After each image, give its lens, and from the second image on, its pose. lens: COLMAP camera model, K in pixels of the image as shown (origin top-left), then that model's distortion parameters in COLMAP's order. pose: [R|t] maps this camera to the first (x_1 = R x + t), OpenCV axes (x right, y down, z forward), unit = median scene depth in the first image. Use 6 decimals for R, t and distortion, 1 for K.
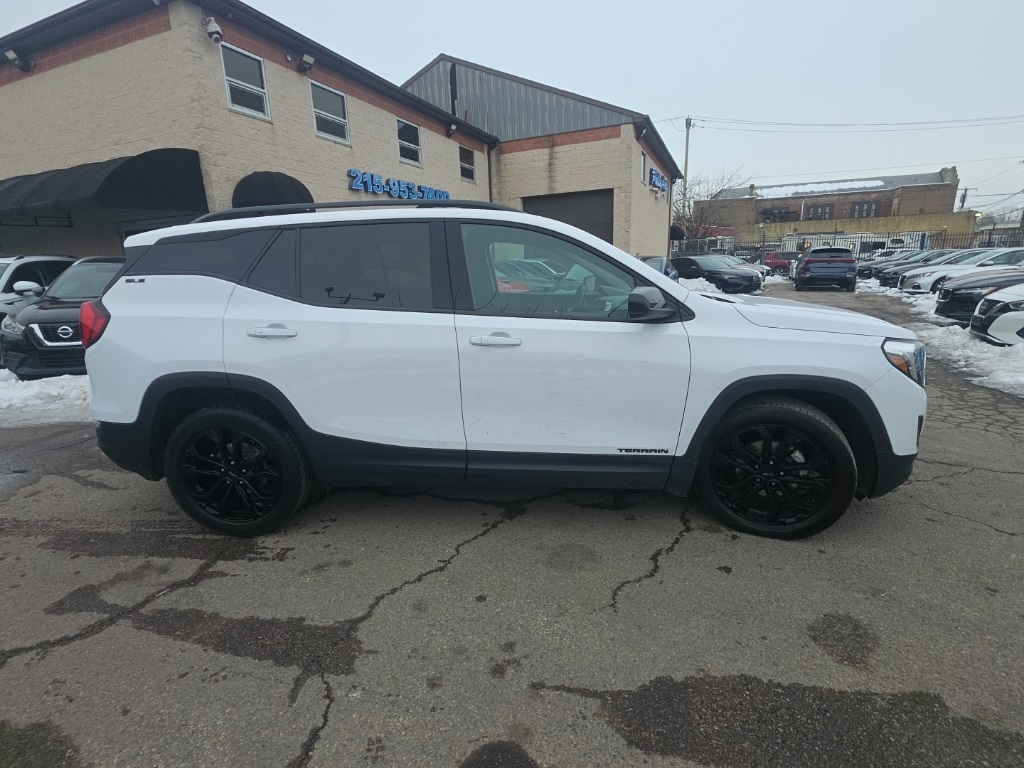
lens RADIAL K [[511.4, 0, 512.0], [0, 511.4, 384.0], [0, 0, 1]] dist [0.001752, -0.000373]
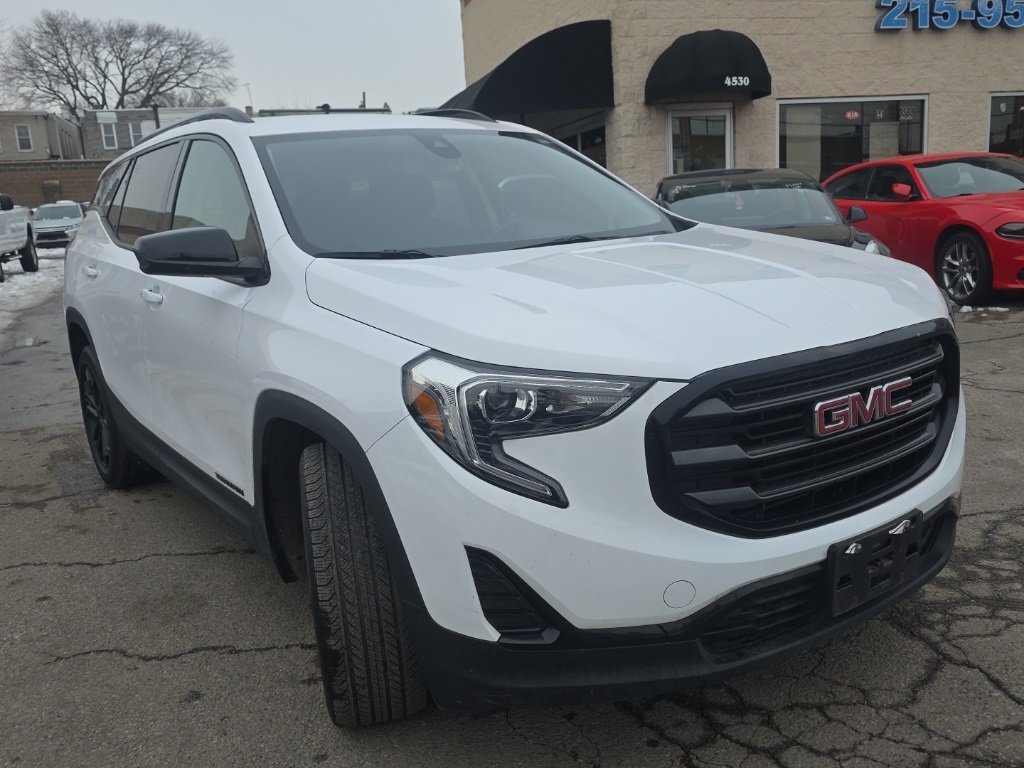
lens RADIAL K [[901.8, 0, 512.0], [0, 901.8, 384.0], [0, 0, 1]] dist [0.039428, -0.009750]
pose [[0.619298, 0.141592, -0.772284, 0.329377], [-0.137665, 0.987950, 0.070738, -0.030098], [0.772993, 0.062508, 0.631327, 0.136392]]
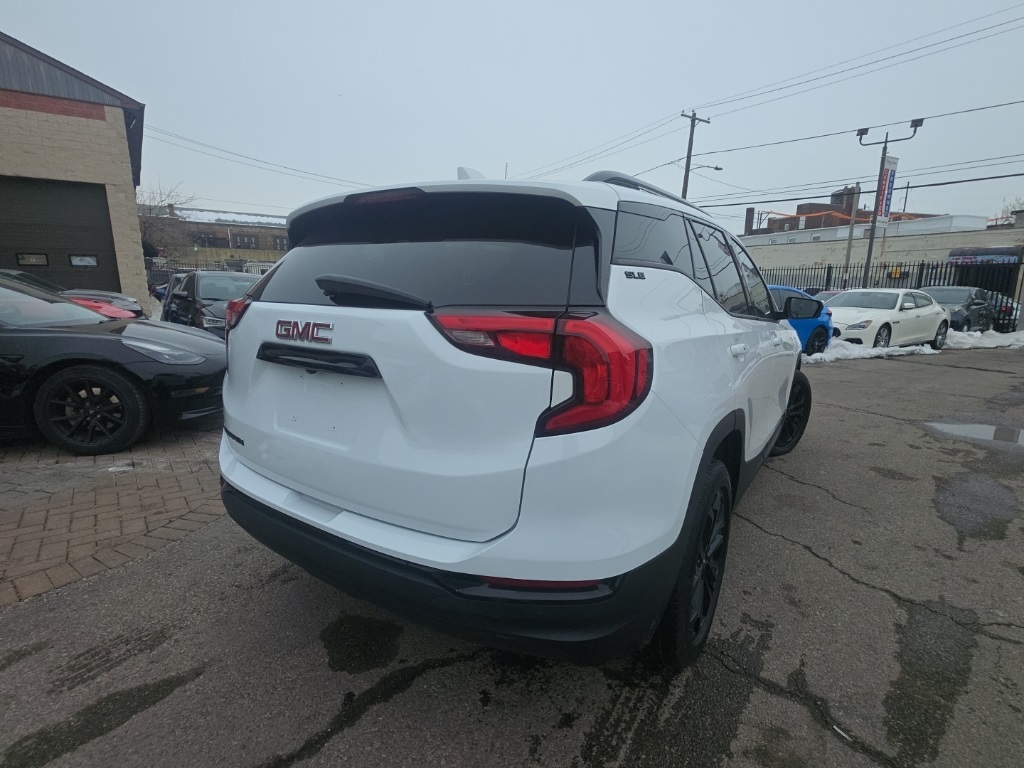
lens RADIAL K [[511.4, 0, 512.0], [0, 511.4, 384.0], [0, 0, 1]] dist [0.001752, -0.000373]
pose [[0.506548, -0.130430, 0.852289, -0.326538], [0.173260, 0.983727, 0.047569, -0.036196], [-0.844624, 0.123571, 0.520903, 0.219735]]
